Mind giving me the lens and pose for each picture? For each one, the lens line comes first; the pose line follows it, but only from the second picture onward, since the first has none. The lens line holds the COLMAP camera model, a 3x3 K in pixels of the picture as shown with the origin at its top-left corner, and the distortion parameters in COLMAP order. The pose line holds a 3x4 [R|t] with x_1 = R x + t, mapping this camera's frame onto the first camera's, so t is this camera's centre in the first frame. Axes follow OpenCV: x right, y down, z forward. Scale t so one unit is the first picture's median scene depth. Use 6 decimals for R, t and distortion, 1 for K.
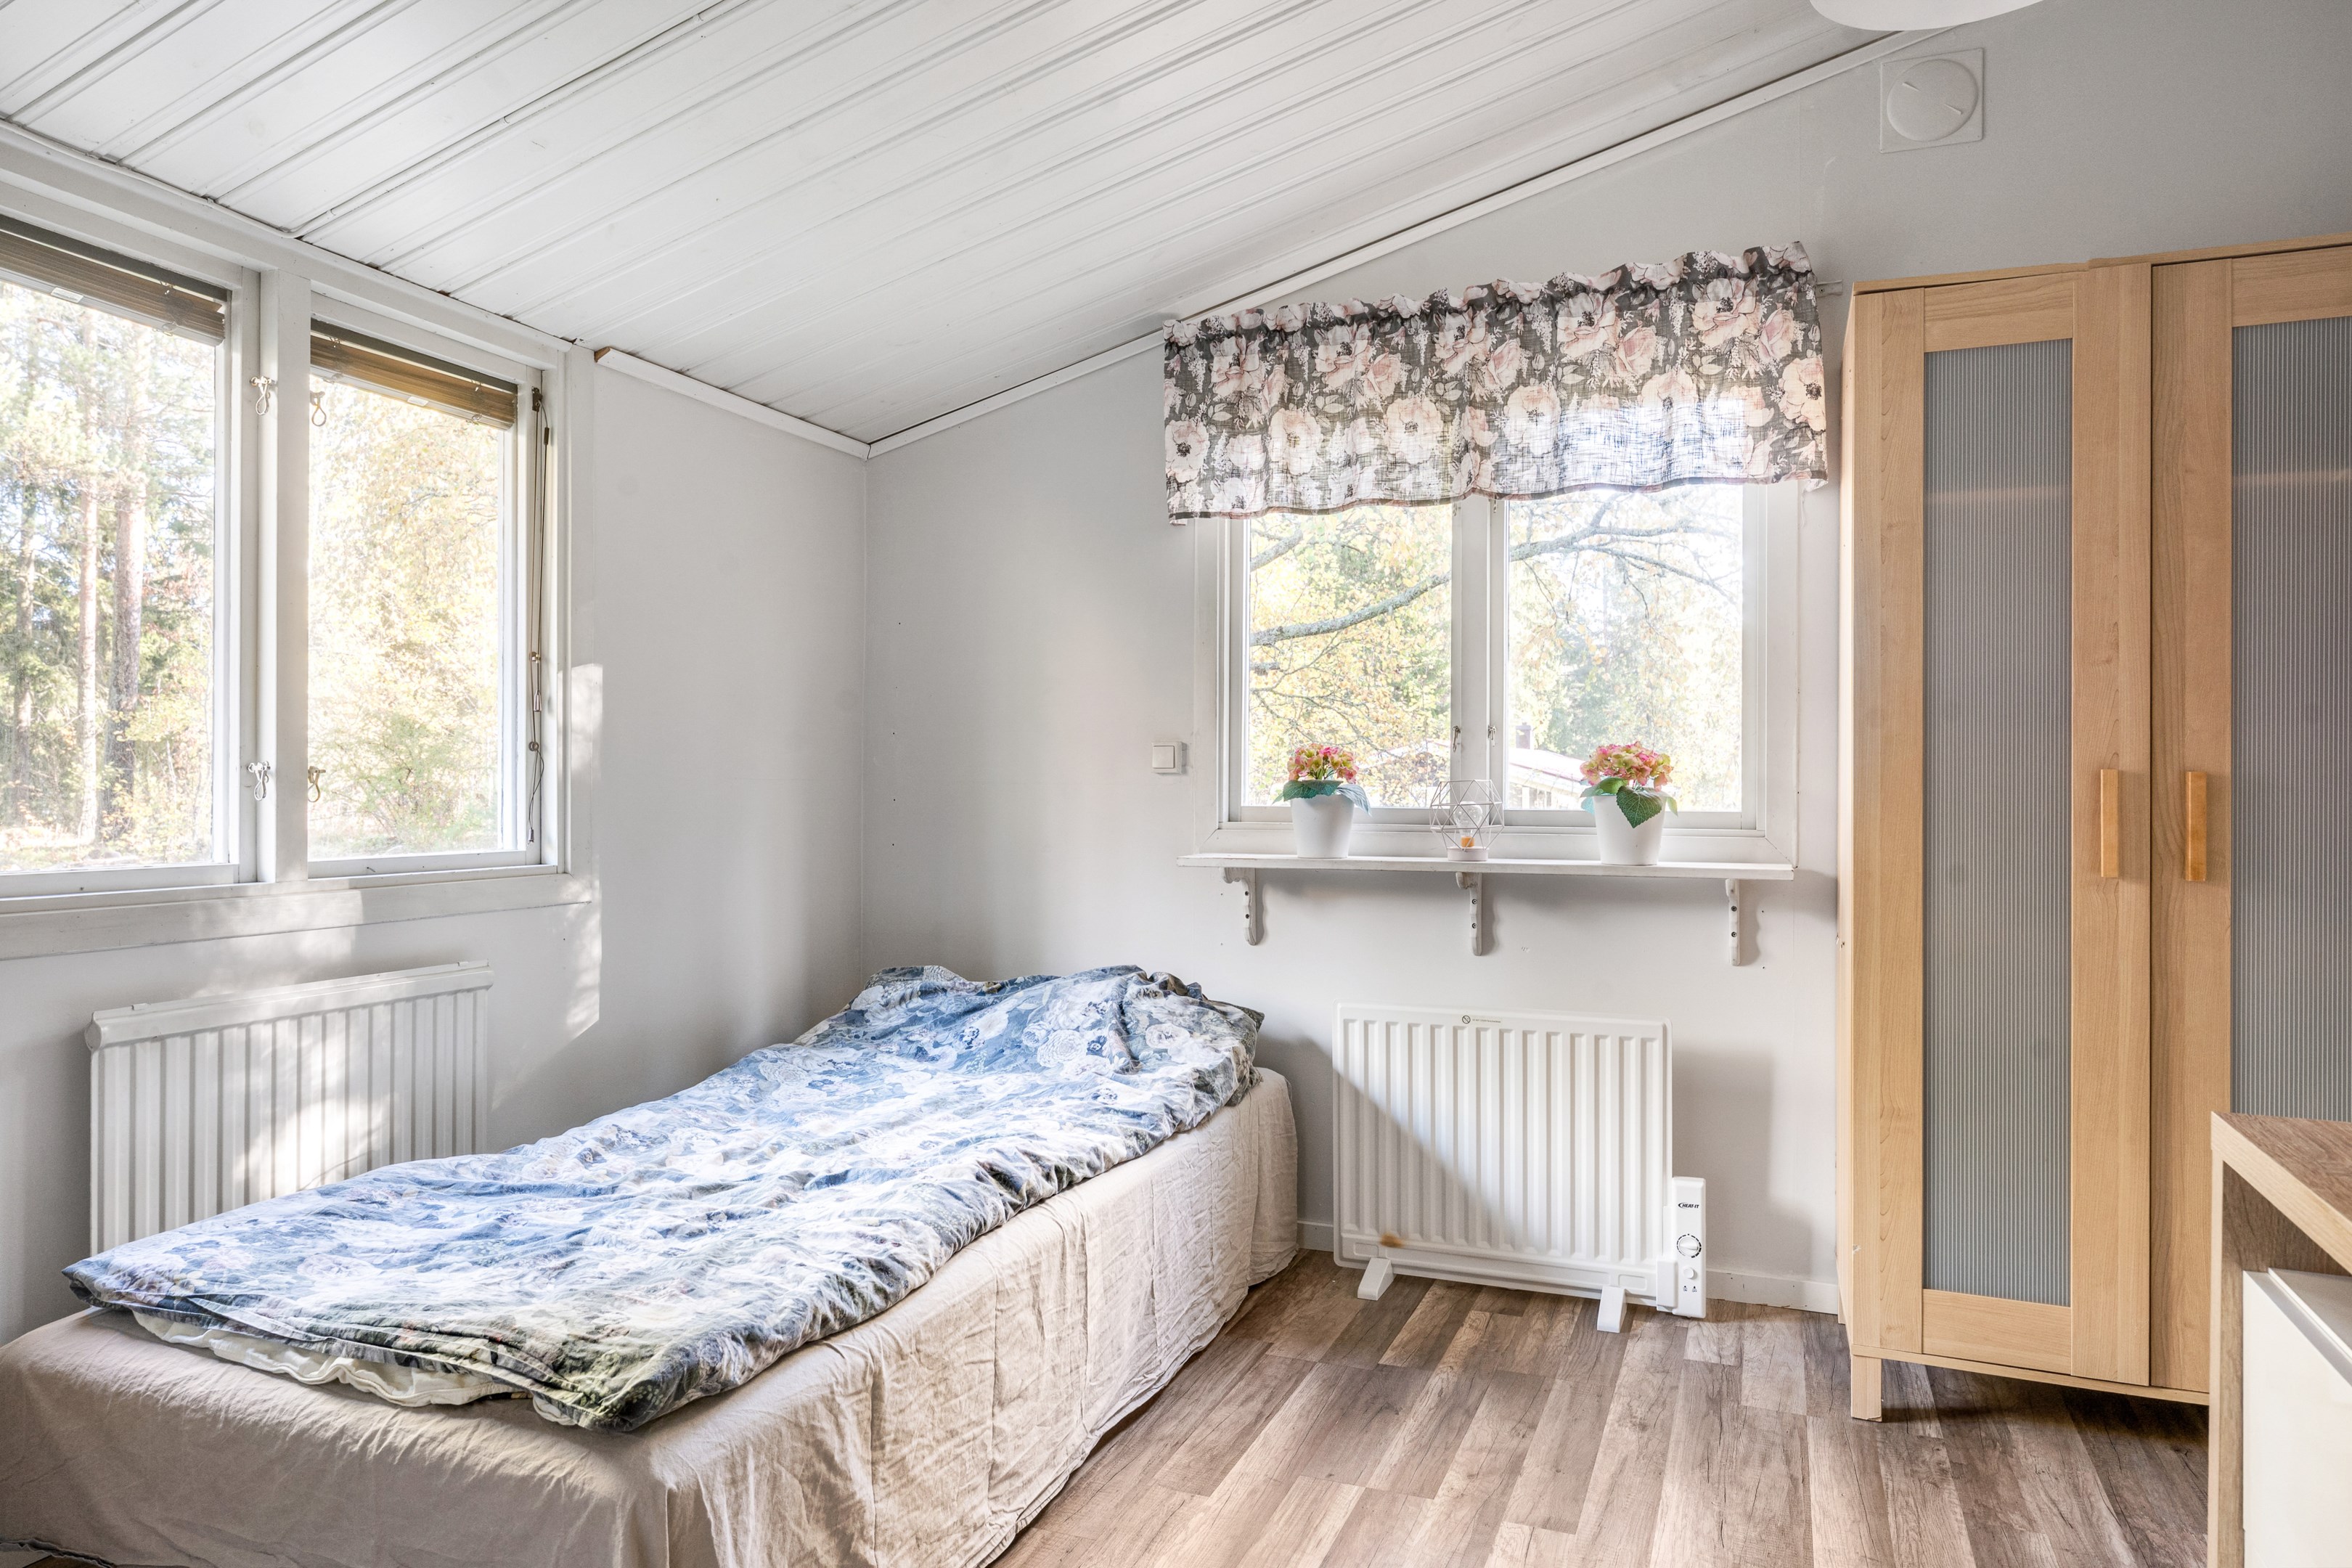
lens RADIAL K [[1478.9, 0, 1178.7], [0, 1478.9, 795.2], [0, 0, 1]] dist [0.001654, 0.002058]
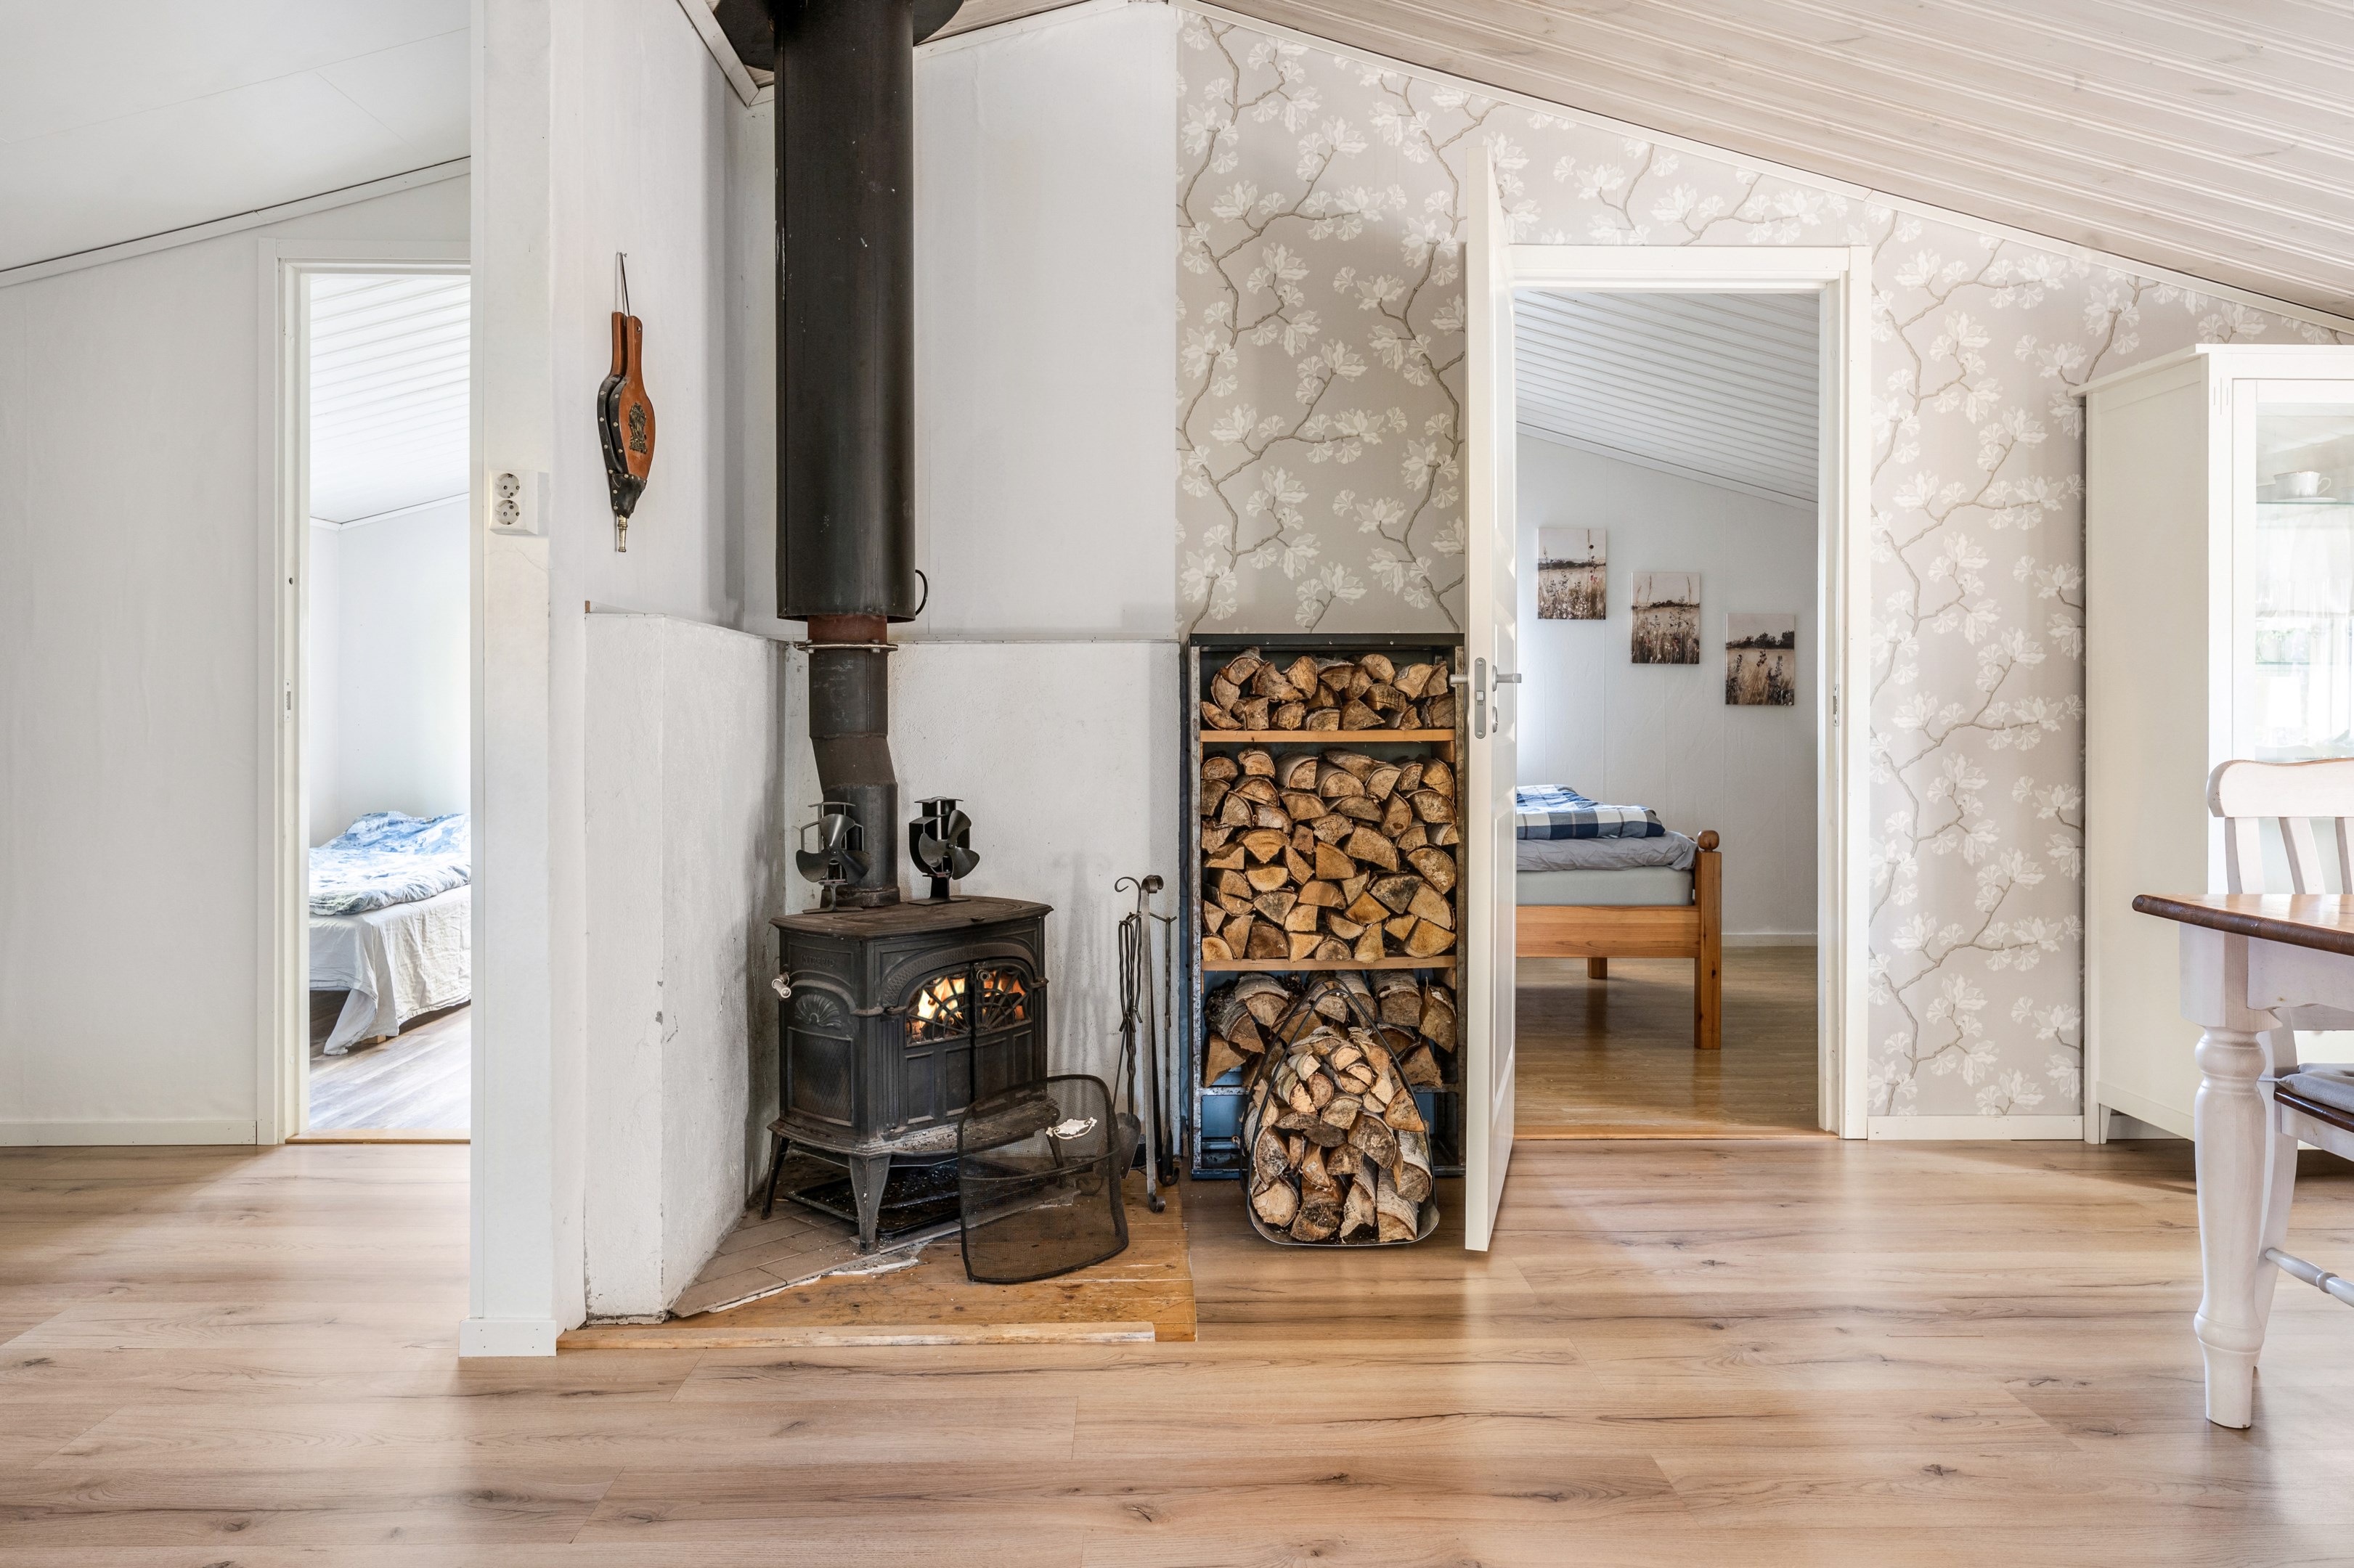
lens RADIAL K [[1480.0, 0, 1177.8], [0, 1480.0, 736.0], [0, 0, 1]] dist [-0.002222, -0.001293]
pose [[0.915862, -0.003368, 0.401479, -0.004825], [-0.000125, 0.999962, 0.008675, 0.001180], [-0.401493, -0.007995, 0.915827, -1.414035]]
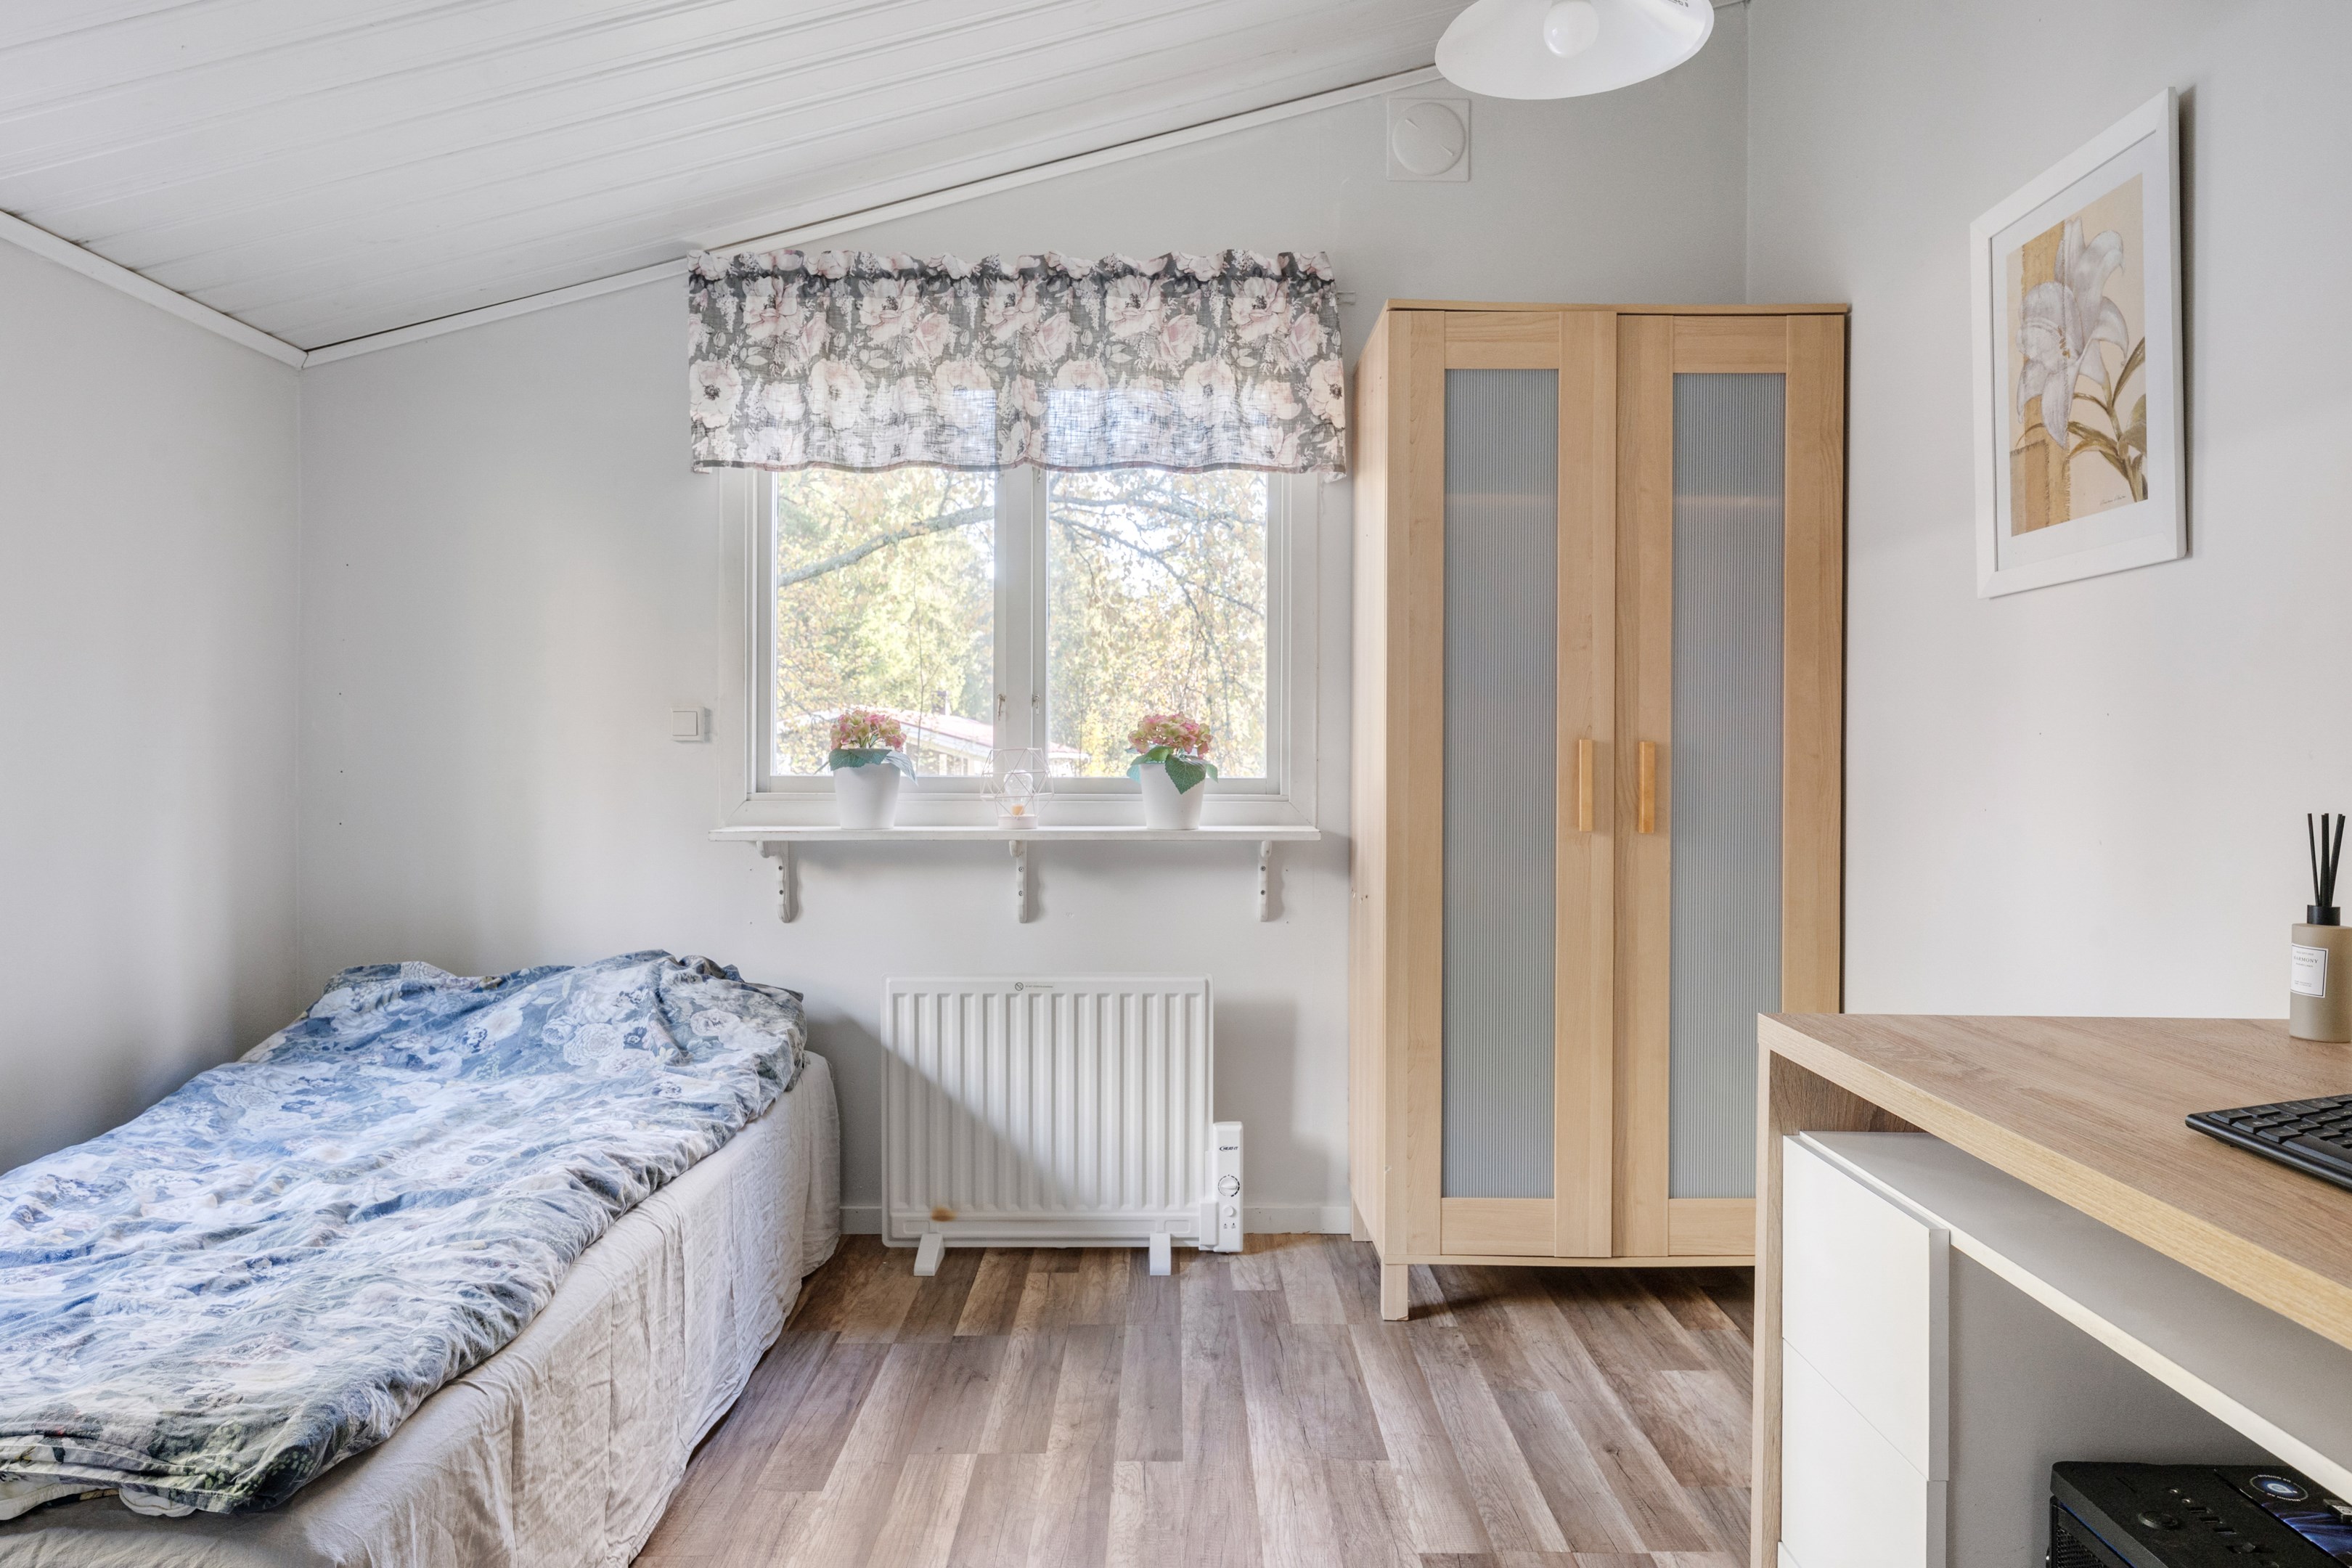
lens RADIAL K [[1543.9, 0, 1176.0], [0, 1543.9, 784.0], [0, 0, 1]] dist [0.001266, 0.000358]
pose [[0.926455, -0.009018, 0.376296, -0.110348], [0.003753, 0.999885, 0.014721, -0.001190], [-0.376386, -0.012226, 0.926382, -0.012370]]
